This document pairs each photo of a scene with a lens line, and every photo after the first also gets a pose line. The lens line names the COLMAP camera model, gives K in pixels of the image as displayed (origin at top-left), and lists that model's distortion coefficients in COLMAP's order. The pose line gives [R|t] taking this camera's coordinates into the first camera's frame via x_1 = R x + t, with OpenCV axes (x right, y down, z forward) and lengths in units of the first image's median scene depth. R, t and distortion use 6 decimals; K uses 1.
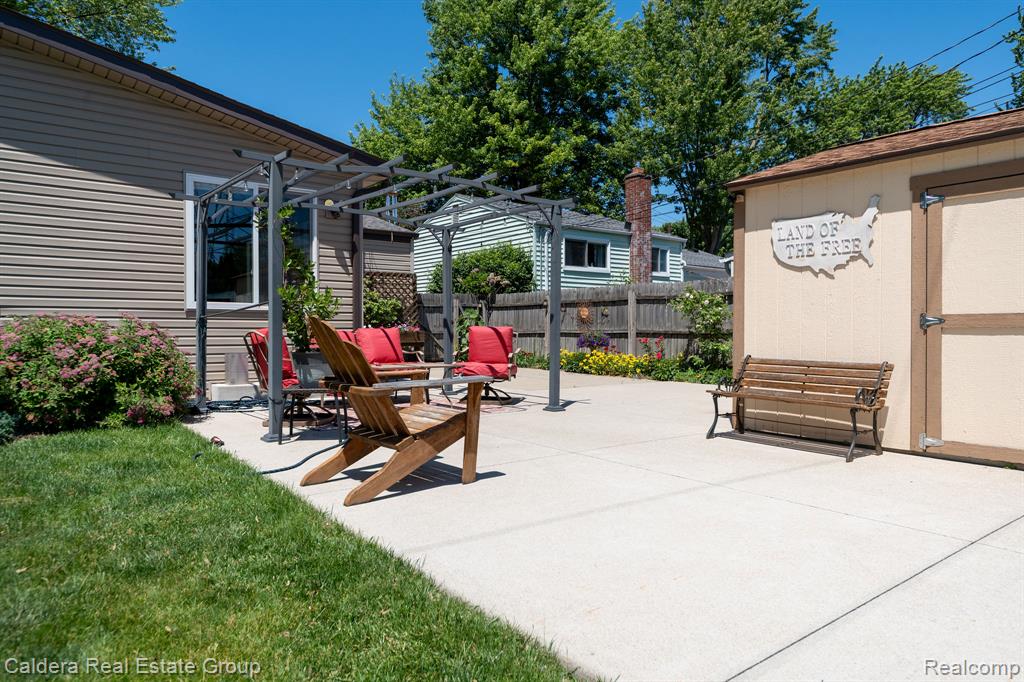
lens RADIAL K [[642.2, 0, 512.0], [0, 642.2, 341.0], [0, 0, 1]] dist [-0.001127, -0.000951]
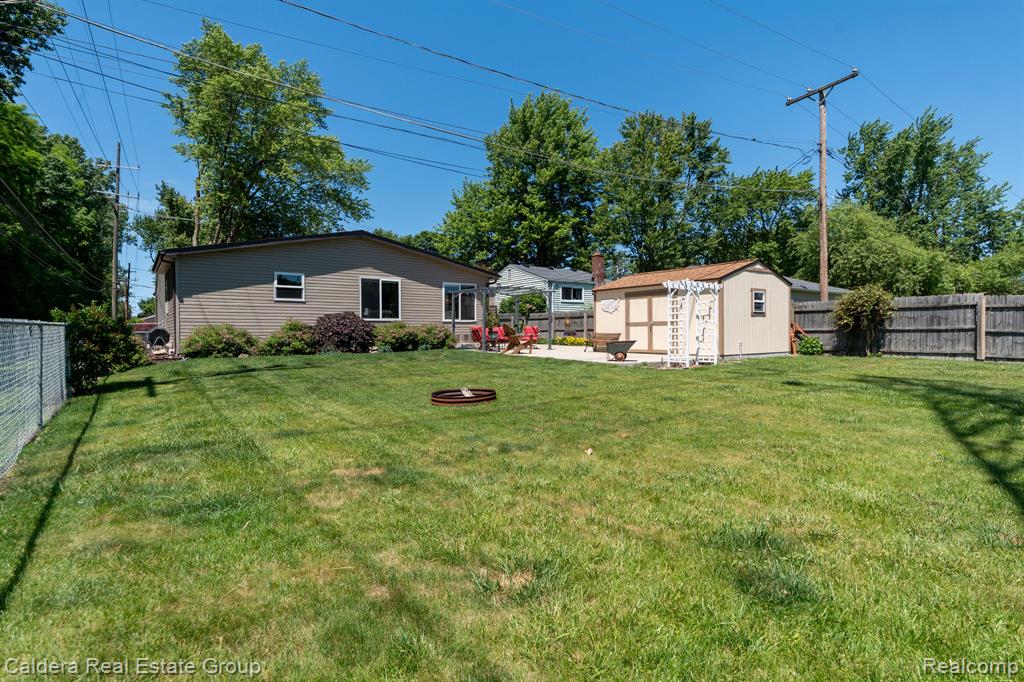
lens RADIAL K [[508.3, 0, 512.0], [0, 508.3, 341.0], [0, 0, 1]] dist [-0.003622, -0.000427]
pose [[0.998910, -0.001613, -0.046650, -0.004042], [0.001440, 0.999992, -0.003761, 0.025833], [0.046655, 0.003690, 0.998904, -0.663164]]
